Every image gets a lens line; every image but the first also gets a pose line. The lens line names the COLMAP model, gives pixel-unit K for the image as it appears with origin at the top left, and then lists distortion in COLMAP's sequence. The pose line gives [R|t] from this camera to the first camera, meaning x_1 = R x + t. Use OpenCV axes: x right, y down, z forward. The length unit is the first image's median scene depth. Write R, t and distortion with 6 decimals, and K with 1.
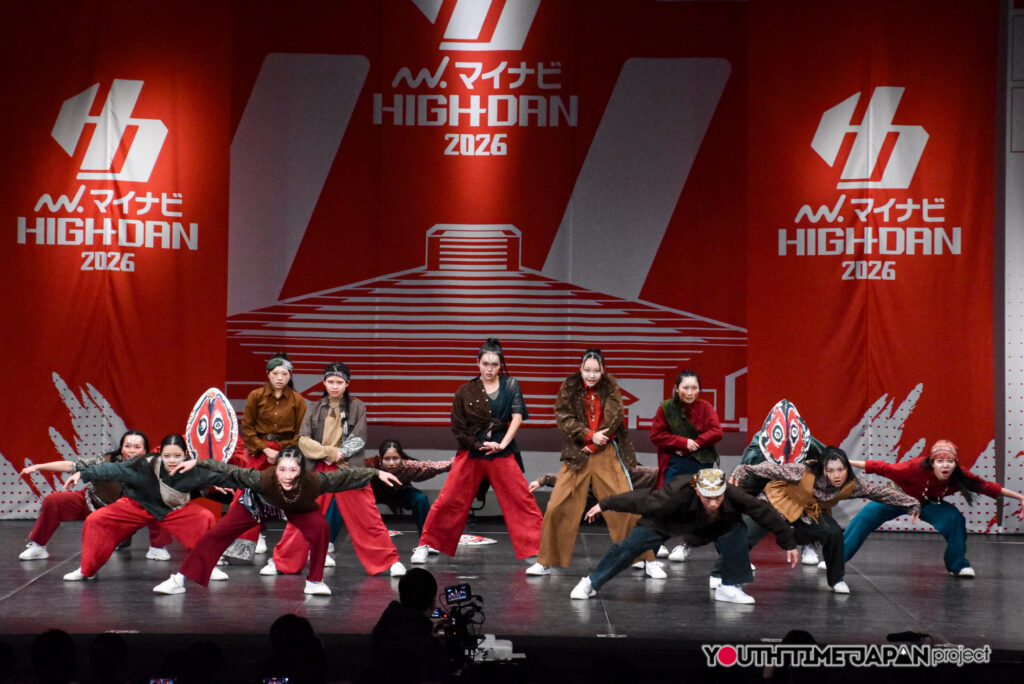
lens RADIAL K [[3616.2, 0, 458.6], [0, 3616.2, 387.8], [0, 0, 1]] dist [1.140868, 0.000000]
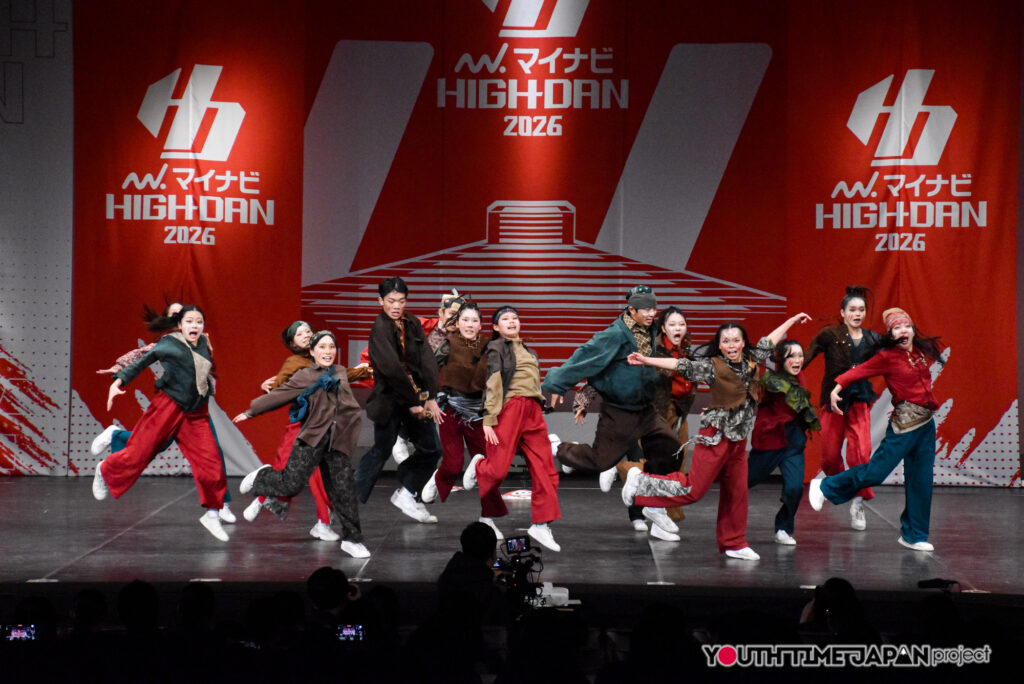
lens RADIAL K [[3818.1, 0, 518.1], [0, 3818.1, 400.6], [0, 0, 1]] dist [1.317463, 0.000000]
pose [[0.999996, -0.002051, -0.002114, 0.002508], [0.002084, 0.999869, 0.016051, -0.004157], [0.002081, -0.016055, 0.999869, -0.131751]]
